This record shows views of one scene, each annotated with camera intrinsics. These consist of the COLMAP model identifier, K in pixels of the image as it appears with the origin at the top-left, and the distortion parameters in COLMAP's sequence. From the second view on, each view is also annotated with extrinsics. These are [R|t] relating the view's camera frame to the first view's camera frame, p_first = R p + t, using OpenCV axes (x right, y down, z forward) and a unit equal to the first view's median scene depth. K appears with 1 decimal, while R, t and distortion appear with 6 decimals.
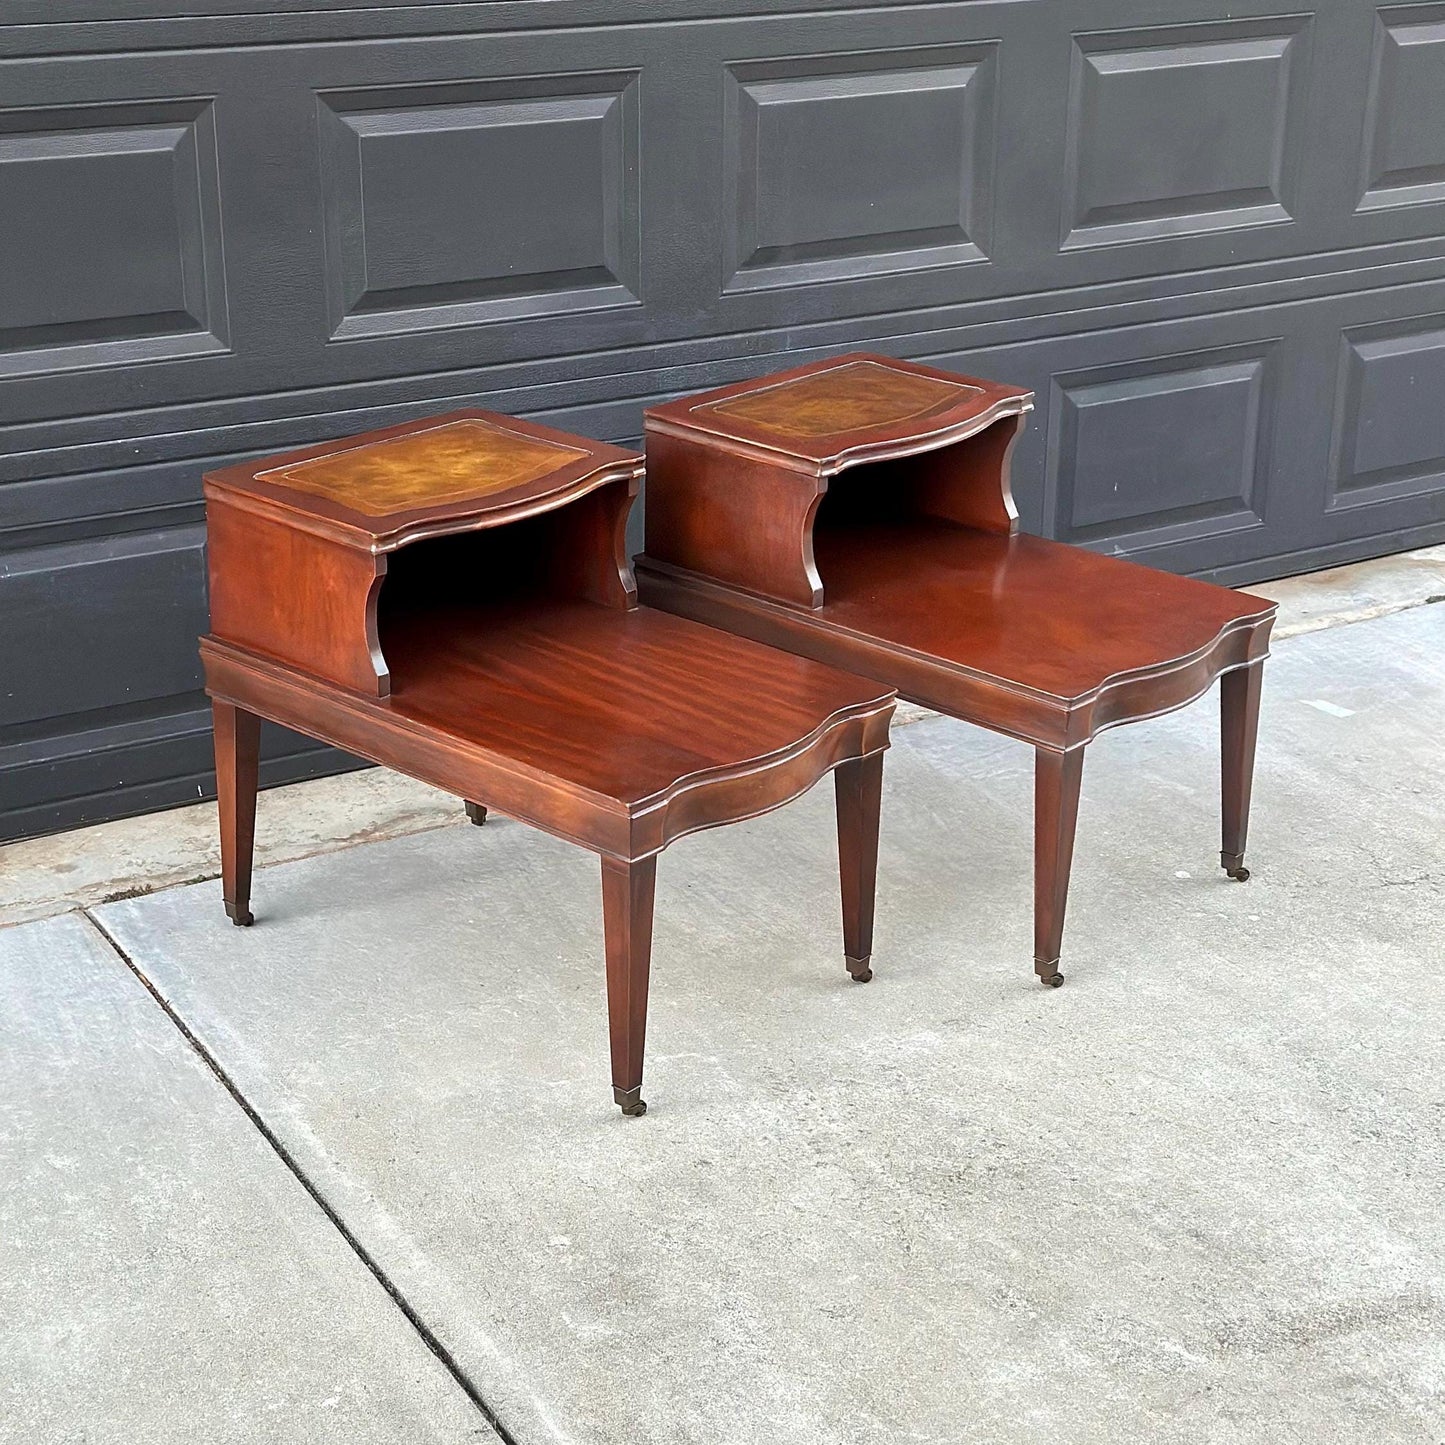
lens RADIAL K [[2607.0, 0, 722.5], [0, 2607.0, 722.5], [0, 0, 1]] dist [0.150065, -0.072720]
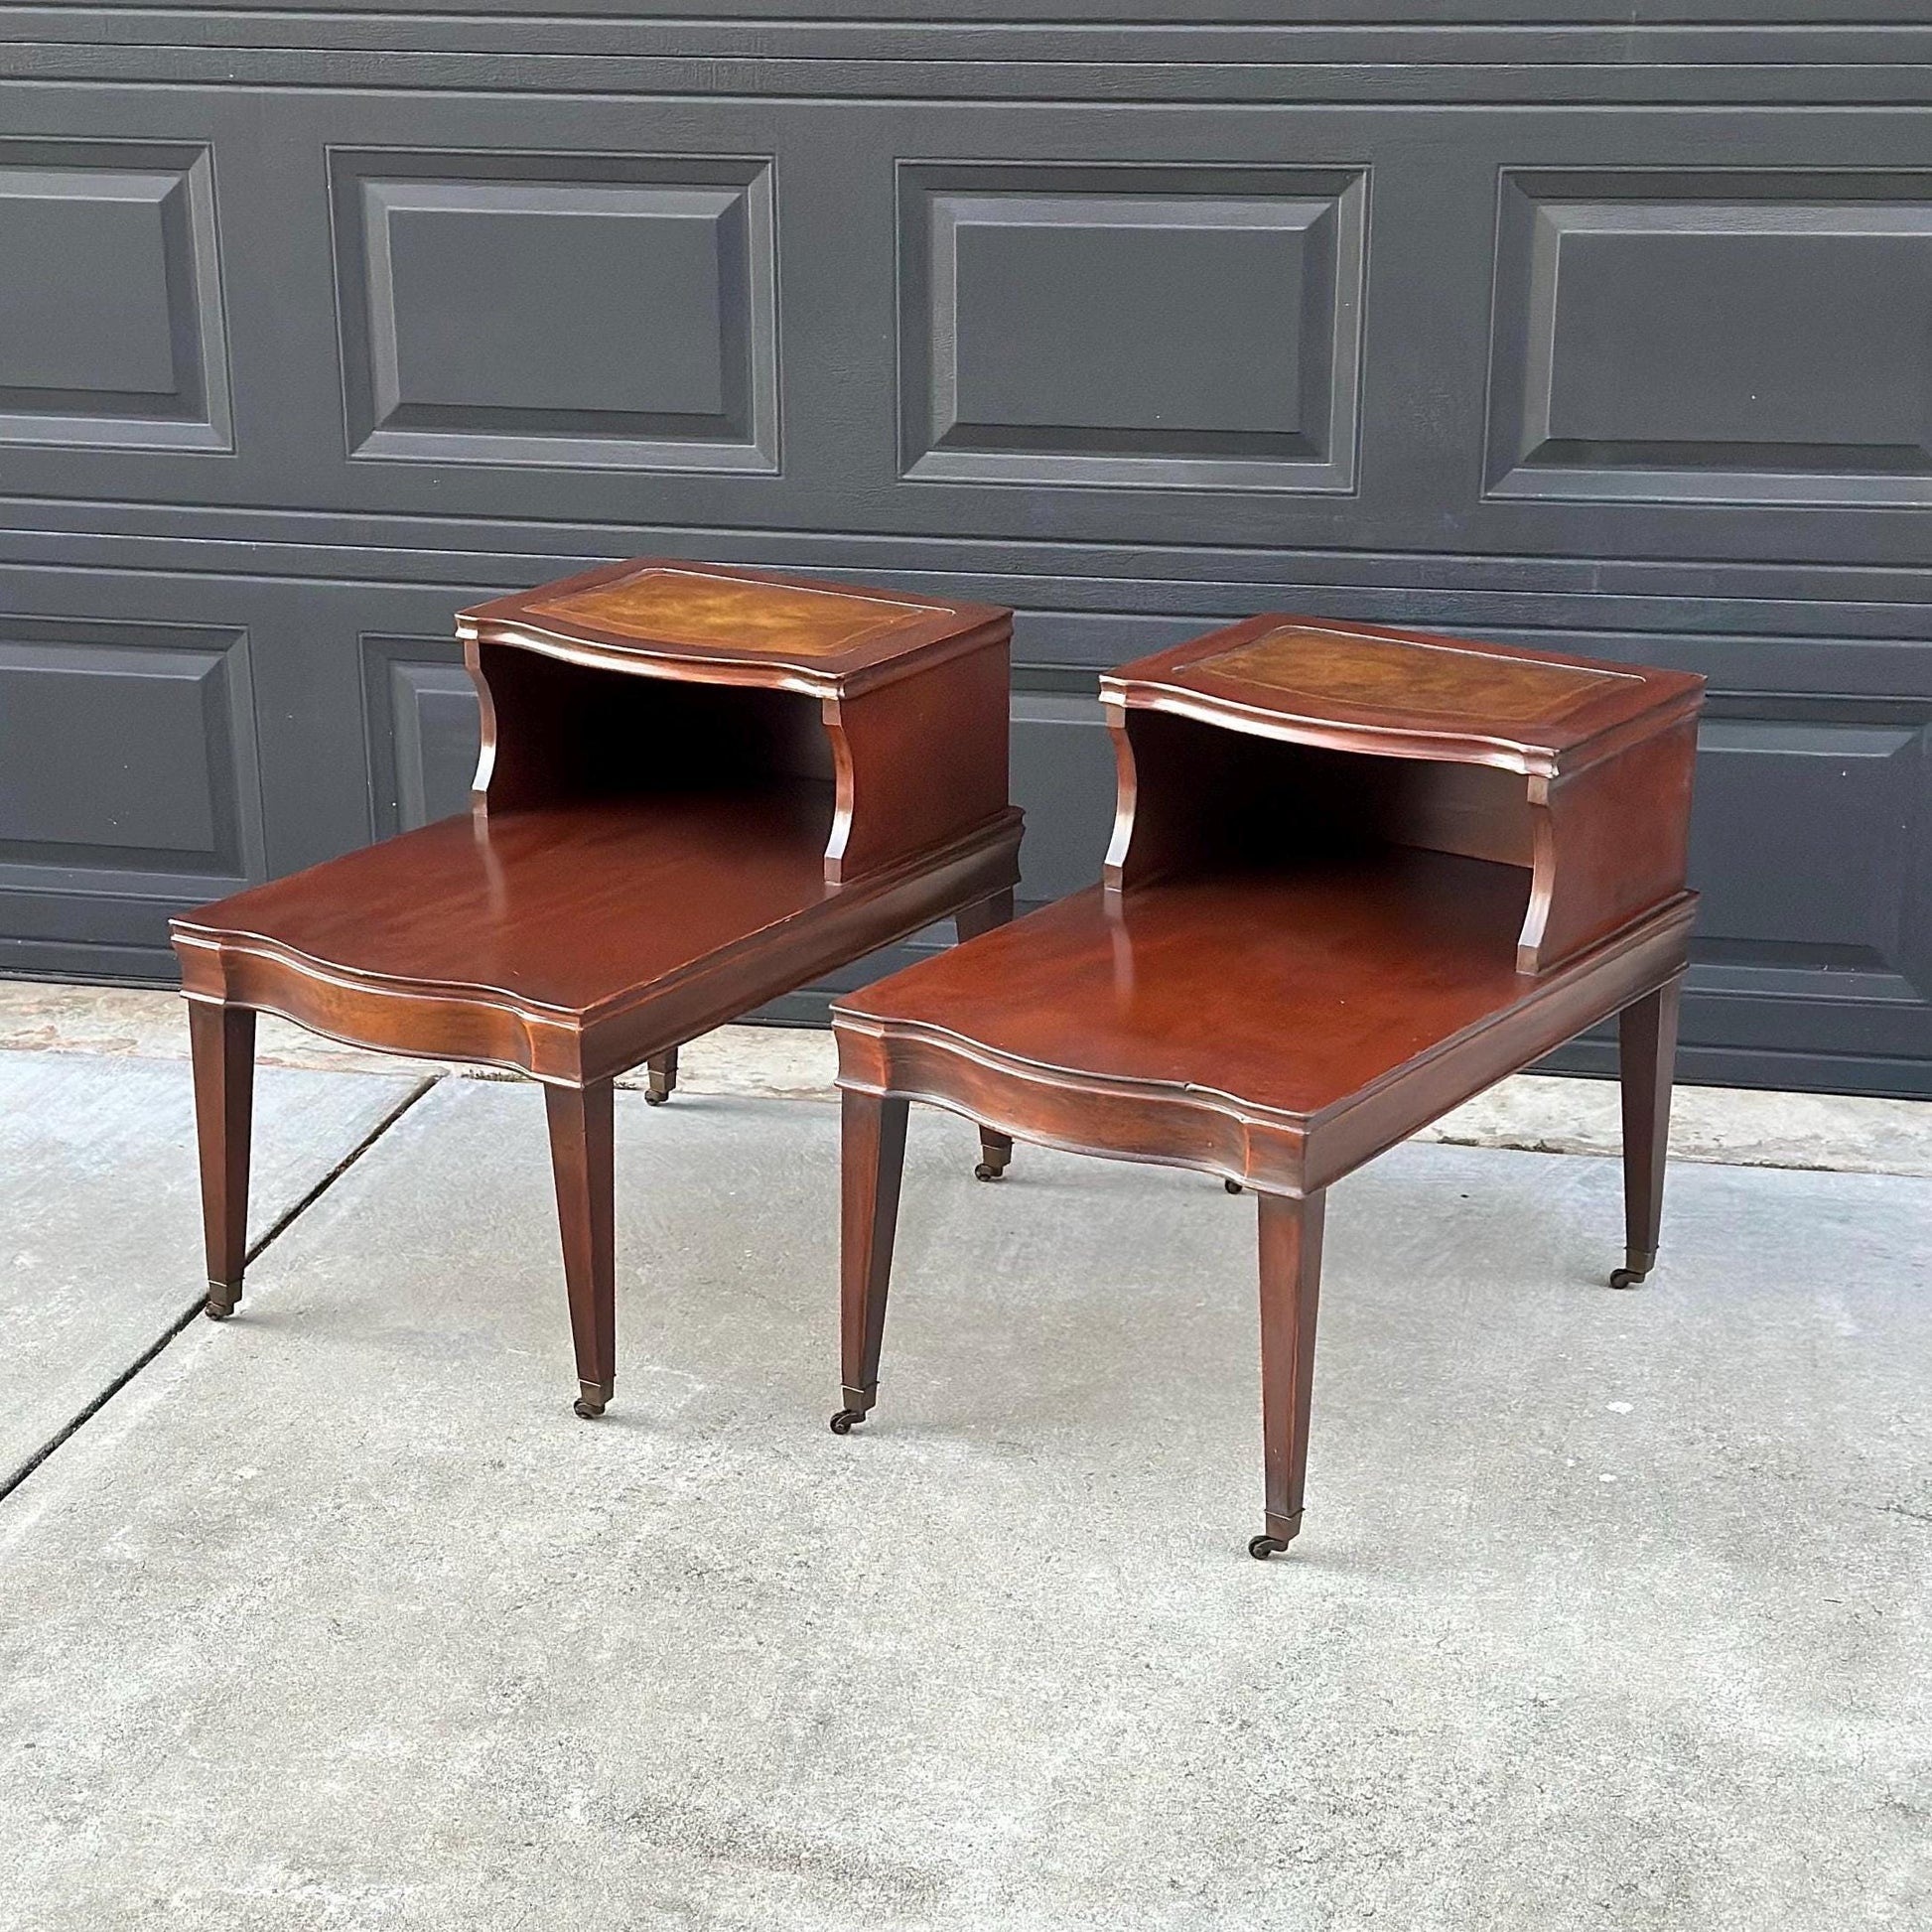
lens RADIAL K [[3647.9, 0, 968.1], [0, 3647.9, 1098.1], [0, 0, 1]] dist [0.146361, 0.029039]
pose [[0.732055, 0.215187, -0.646367, 0.689673], [-0.242496, 0.968967, 0.047942, -0.023129], [0.636625, 0.121645, 0.761519, 0.205983]]
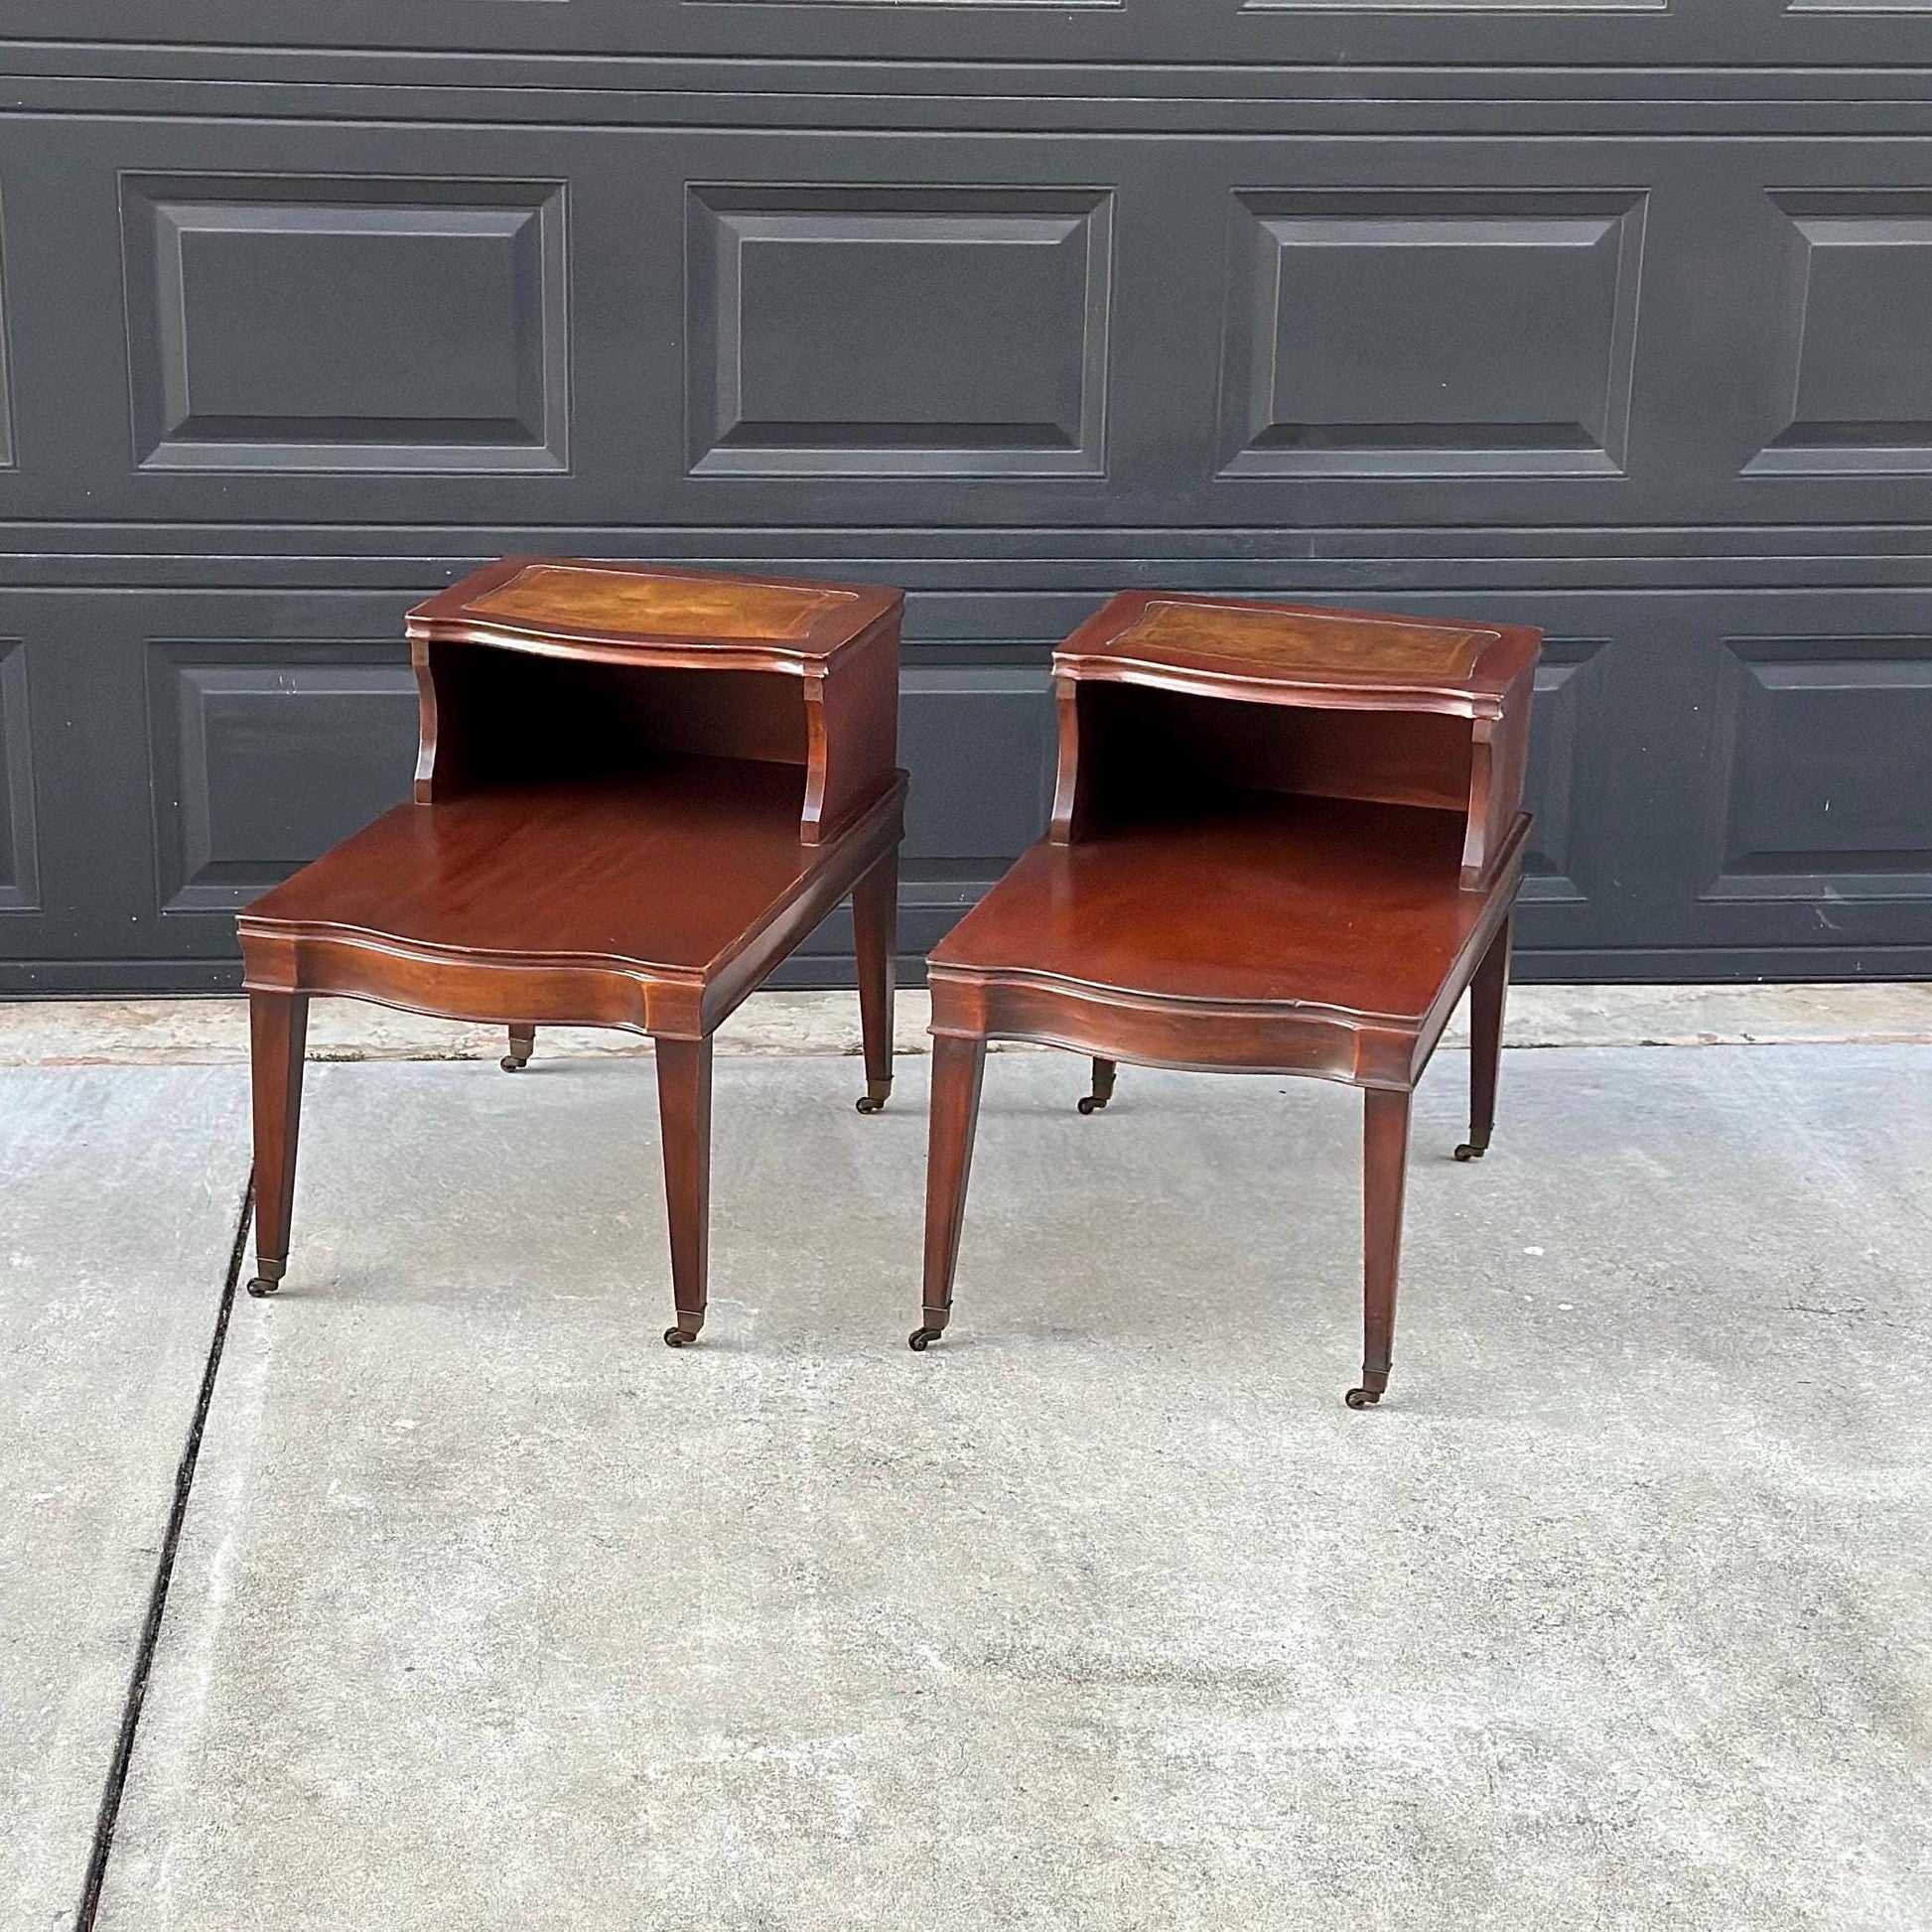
lens RADIAL K [[3751.4, 0, 945.9], [0, 3751.4, 1016.6], [0, 0, 1]] dist [0.139485, 0.074792]
pose [[0.903422, 0.143519, -0.404019, 0.495927], [-0.170092, 0.984958, -0.030454, 0.058291], [0.393571, 0.096233, 0.914244, -0.085186]]
